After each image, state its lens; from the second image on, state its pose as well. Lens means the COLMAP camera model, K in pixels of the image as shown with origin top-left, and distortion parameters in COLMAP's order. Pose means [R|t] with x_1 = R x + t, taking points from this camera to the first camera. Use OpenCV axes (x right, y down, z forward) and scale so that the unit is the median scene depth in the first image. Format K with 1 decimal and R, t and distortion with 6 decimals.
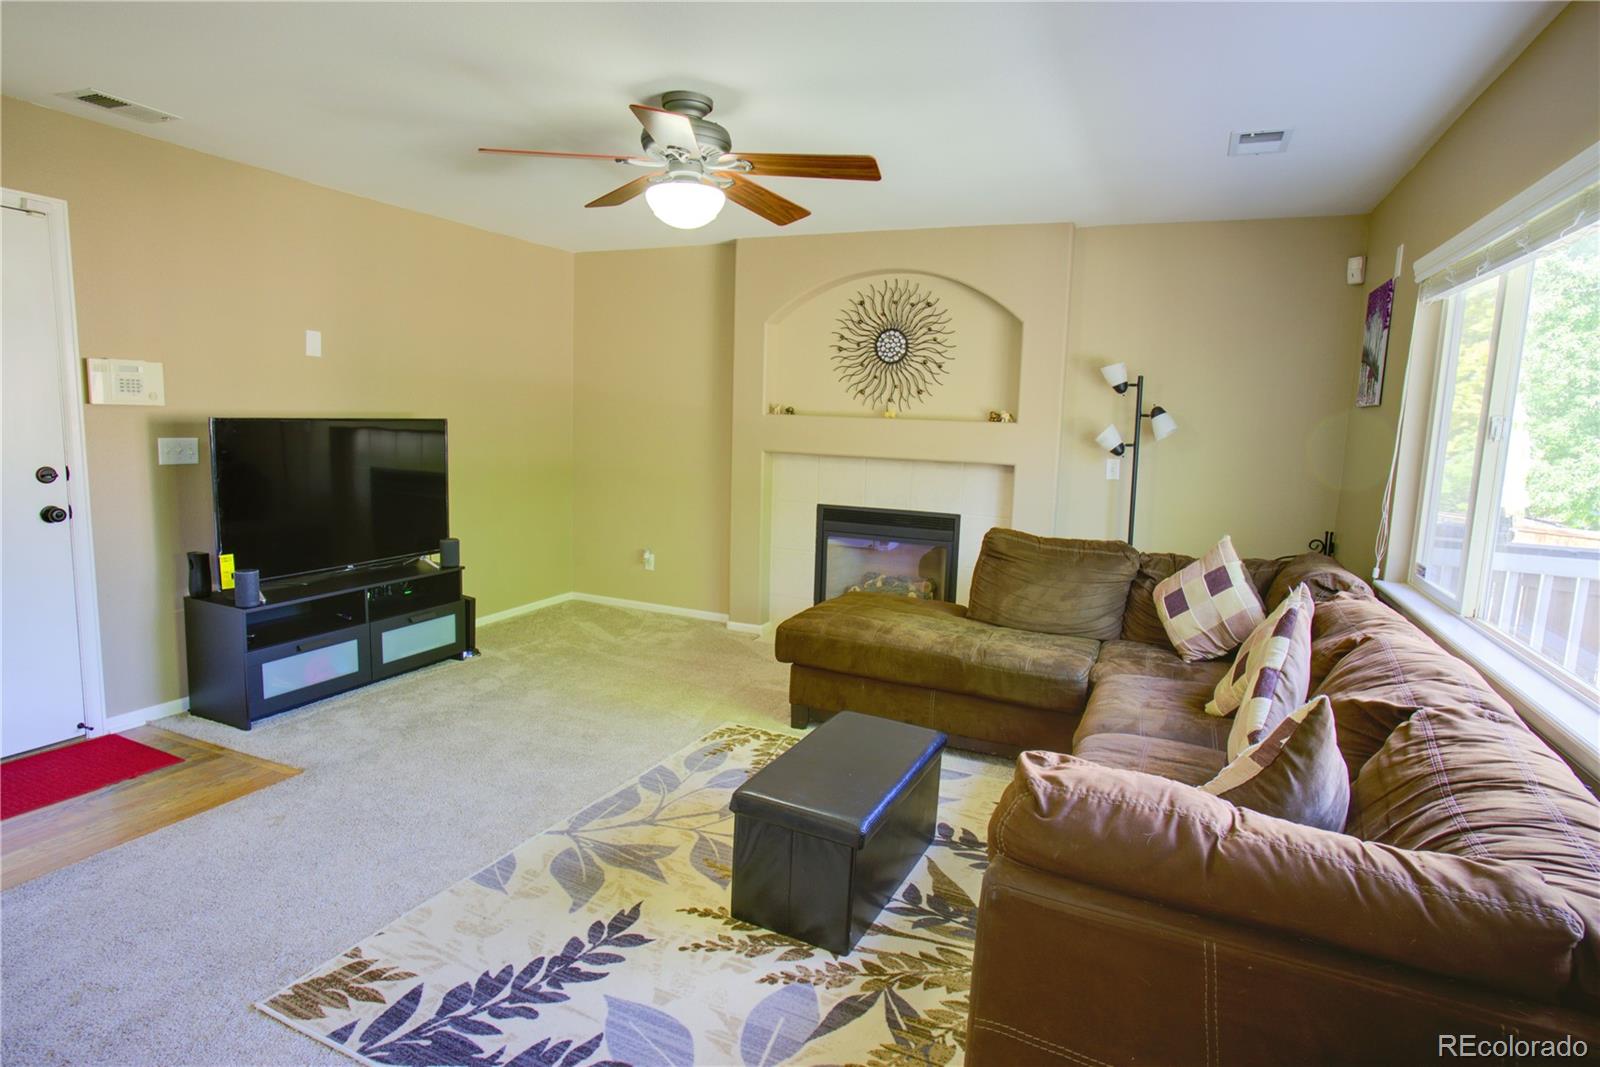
lens RADIAL K [[861.6, 0, 797.9], [0, 861.6, 525.8], [0, 0, 1]] dist [-0.058812, 0.044189]
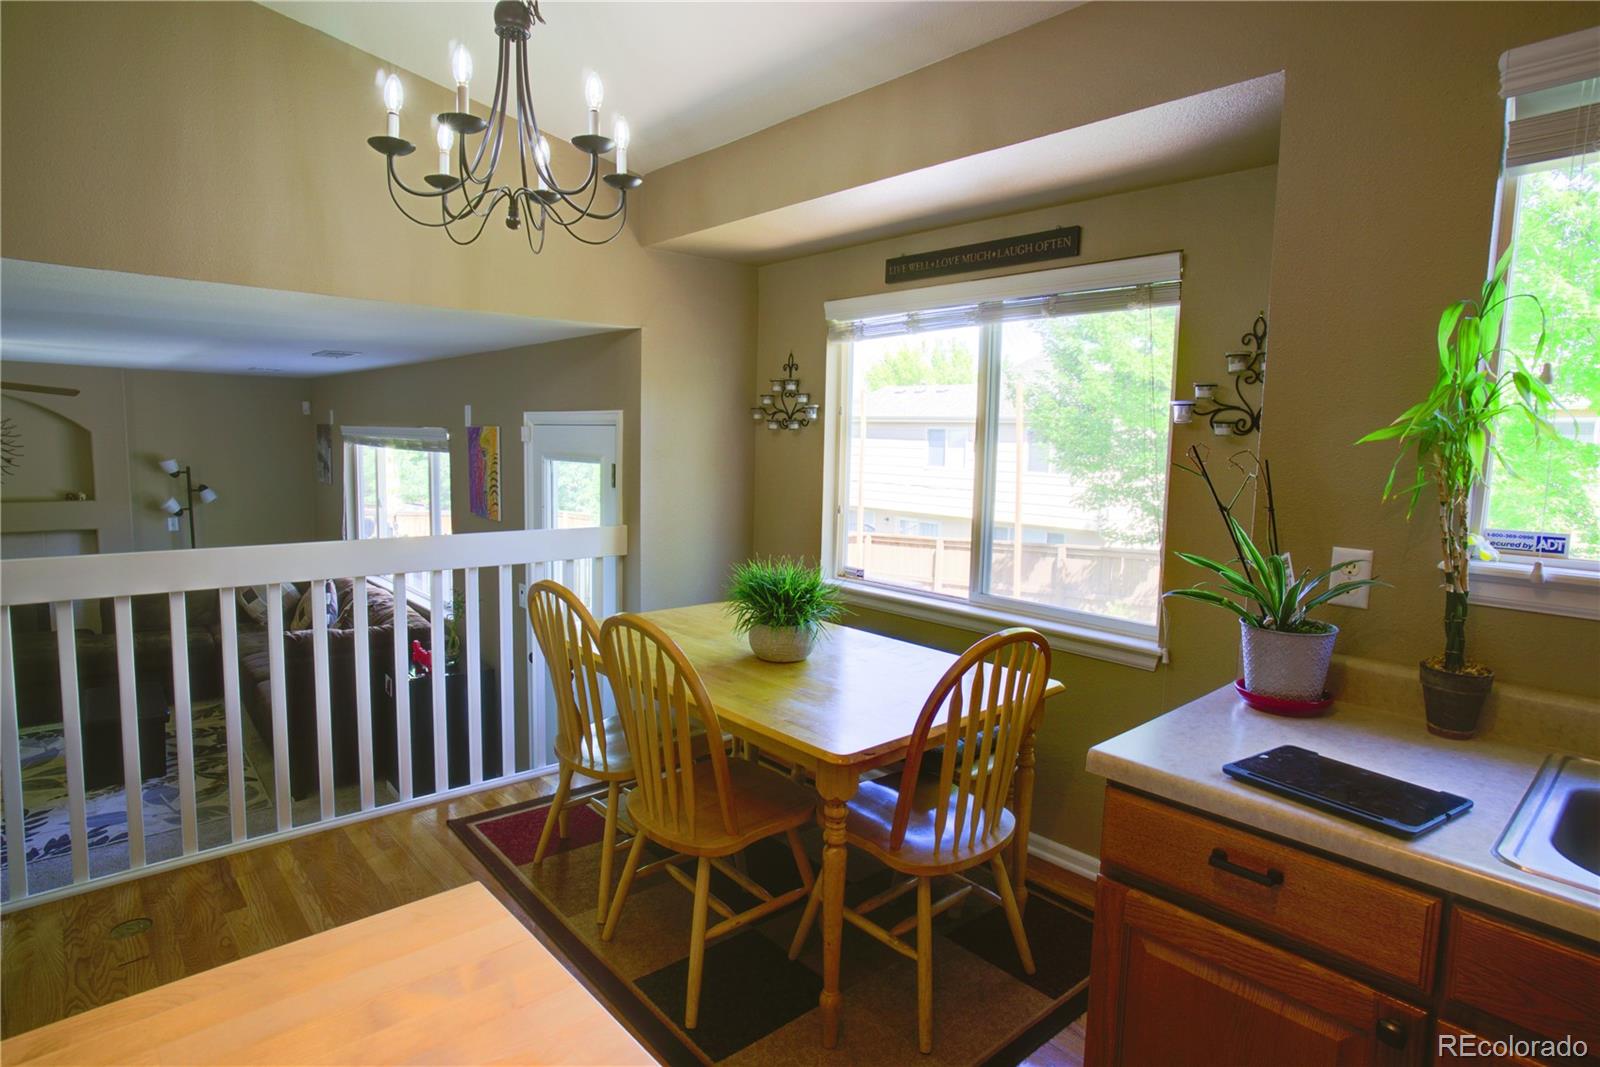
lens RADIAL K [[861.6, 0, 797.9], [0, 861.6, 525.8], [0, 0, 1]] dist [-0.058812, 0.044189]
pose [[0.414434, -0.119093, 0.902254, -0.919712], [0.110064, 0.990683, 0.080209, -0.101320], [-0.903400, 0.066064, 0.423680, -1.145351]]
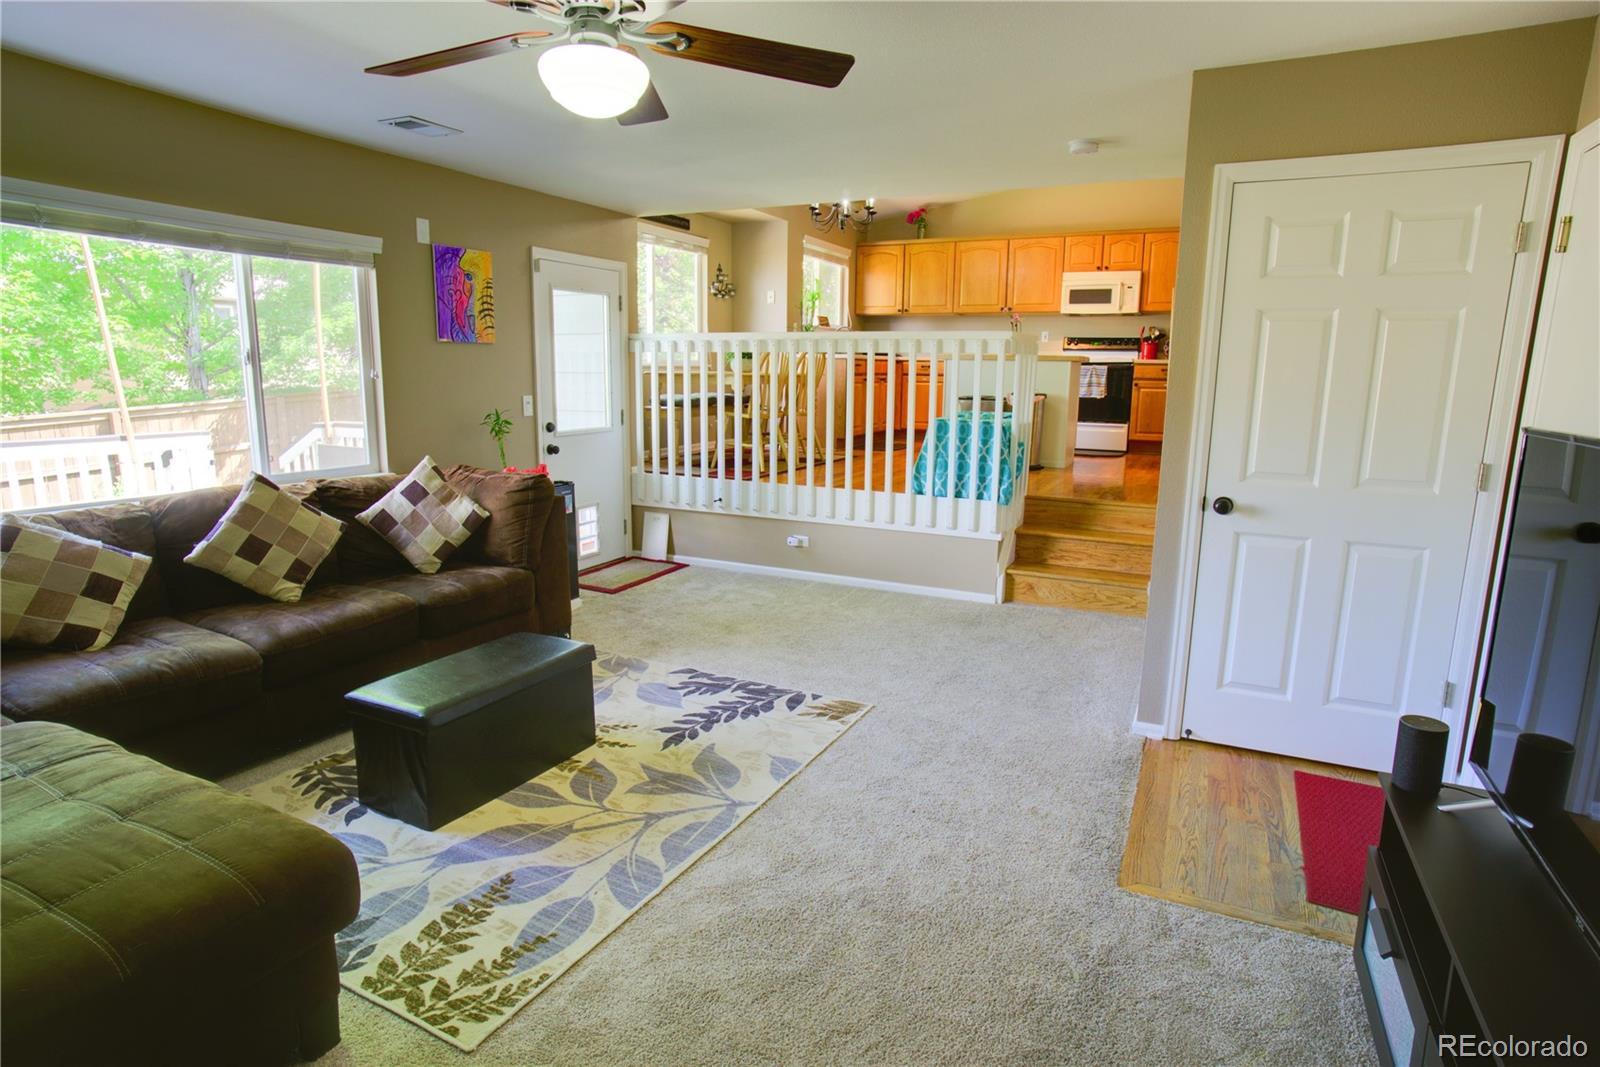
lens RADIAL K [[861.6, 0, 797.9], [0, 861.6, 525.8], [0, 0, 1]] dist [-0.058812, 0.044189]
pose [[-0.998346, -0.052484, 0.023461, -0.350807], [-0.042609, 0.949489, 0.310895, -0.258976], [-0.038593, 0.309381, -0.950155, 1.850235]]
